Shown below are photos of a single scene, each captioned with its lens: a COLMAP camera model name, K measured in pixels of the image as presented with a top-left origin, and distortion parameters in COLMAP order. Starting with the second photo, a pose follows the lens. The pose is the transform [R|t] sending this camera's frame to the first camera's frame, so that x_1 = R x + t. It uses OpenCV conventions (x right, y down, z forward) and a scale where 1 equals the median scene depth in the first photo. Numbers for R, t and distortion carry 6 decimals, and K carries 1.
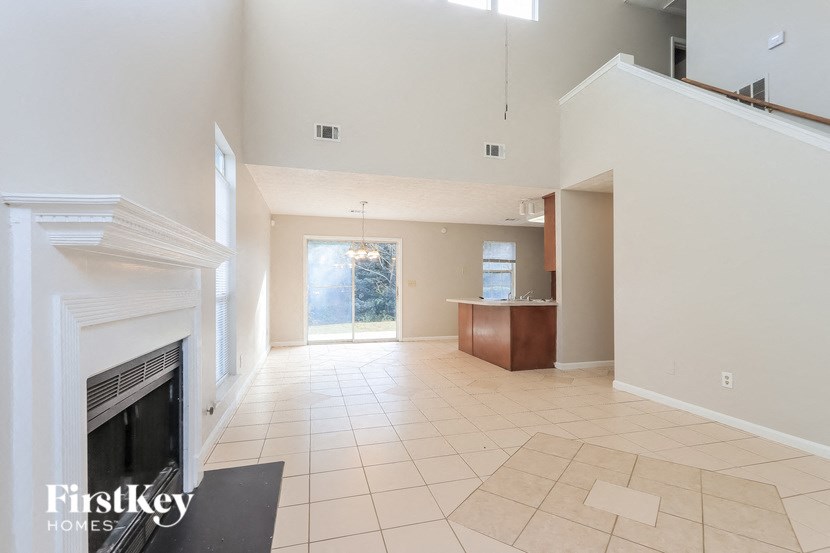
lens RADIAL K [[384.0, 0, 414.9], [0, 384.0, 288.2], [0, 0, 1]] dist [0.005314, 0.001810]
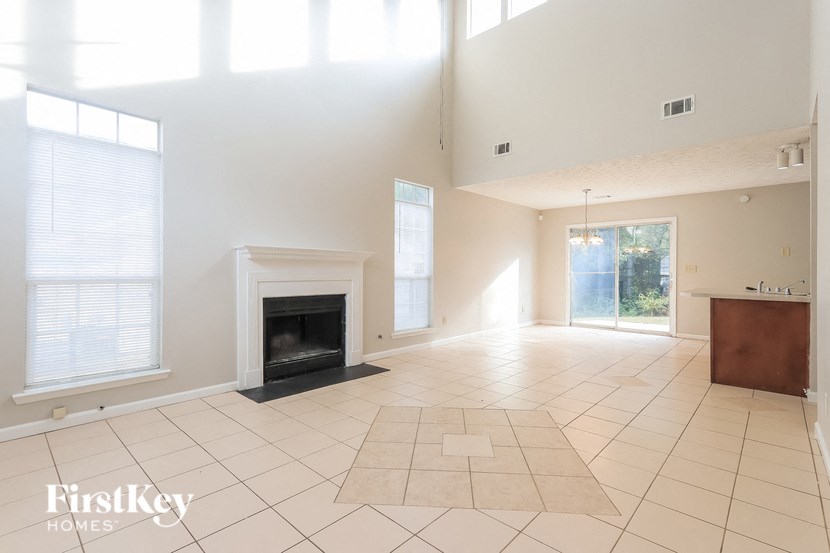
lens RADIAL K [[384.0, 0, 411.8], [0, 384.0, 272.8], [0, 0, 1]] dist [0.005314, 0.001810]
pose [[0.520494, 0.004808, -0.853852, 0.428870], [-0.009444, 0.999955, -0.000126, 0.001542], [0.853813, 0.008129, 0.520516, 0.060547]]
